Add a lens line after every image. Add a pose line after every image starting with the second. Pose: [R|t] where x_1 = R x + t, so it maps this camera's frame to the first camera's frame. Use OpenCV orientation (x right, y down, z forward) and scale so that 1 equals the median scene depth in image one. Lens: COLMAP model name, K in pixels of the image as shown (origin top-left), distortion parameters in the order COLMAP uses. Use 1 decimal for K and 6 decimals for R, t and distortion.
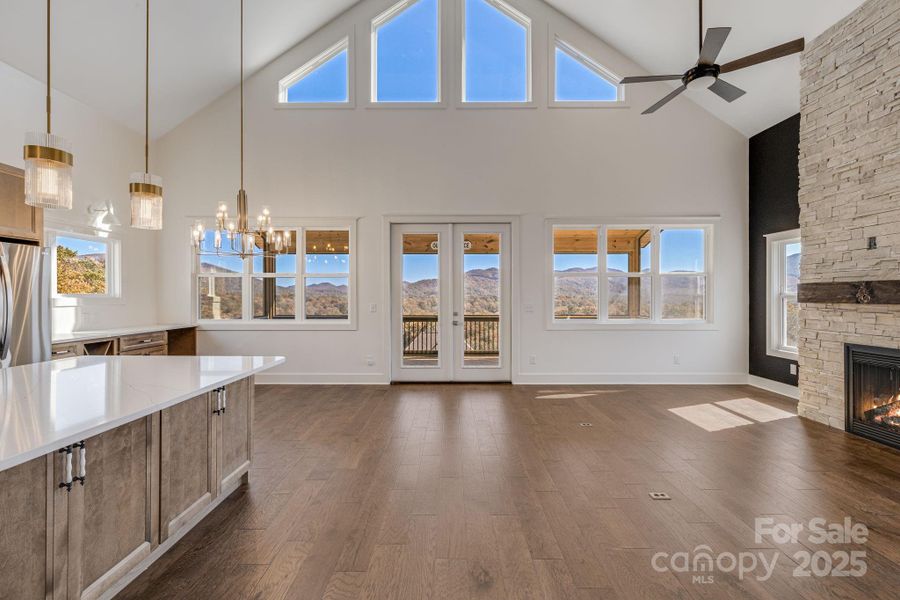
lens RADIAL K [[394.6, 0, 443.9], [0, 394.6, 293.1], [0, 0, 1]] dist [0.001001, -0.000091]
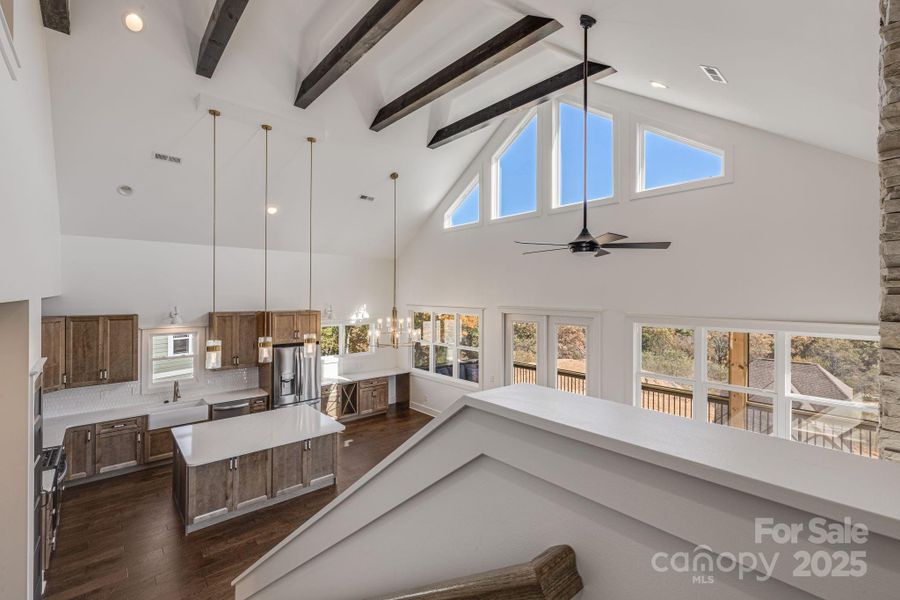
lens RADIAL K [[387.4, 0, 450.6], [0, 387.4, 291.8], [0, 0, 1]] dist [0.000111, 0.000231]
pose [[0.681017, -0.003032, -0.732262, 0.952033], [0.001219, 0.999995, -0.003007, -0.351797], [0.732267, 0.001155, 0.681017, 0.045767]]
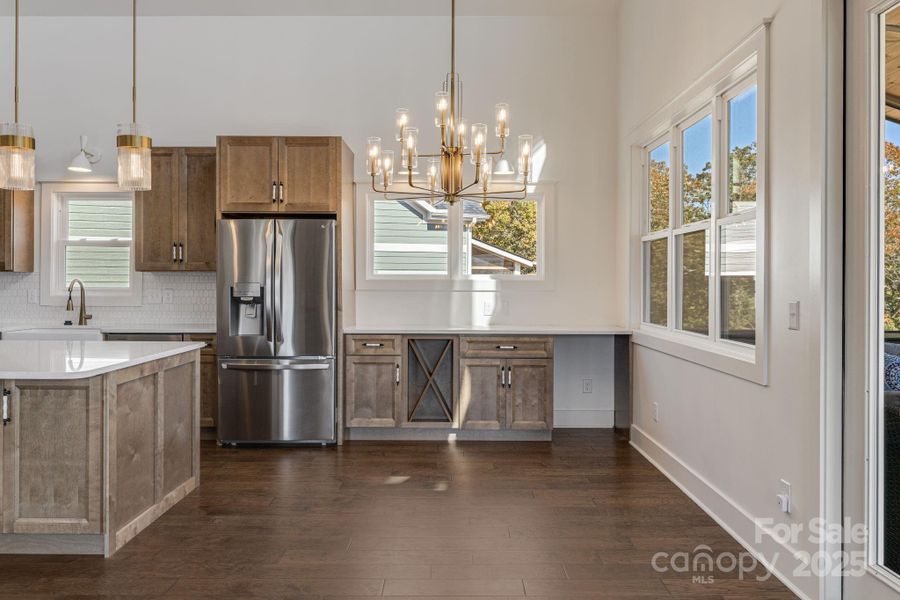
lens RADIAL K [[703.8, 0, 447.0], [0, 703.8, 282.5], [0, 0, 1]] dist [-0.002204, 0.000484]
pose [[0.009278, -0.001185, -0.999956, 0.462213], [0.003141, 0.999994, -0.001156, 0.020505], [0.999952, -0.003130, 0.009282, 1.074284]]
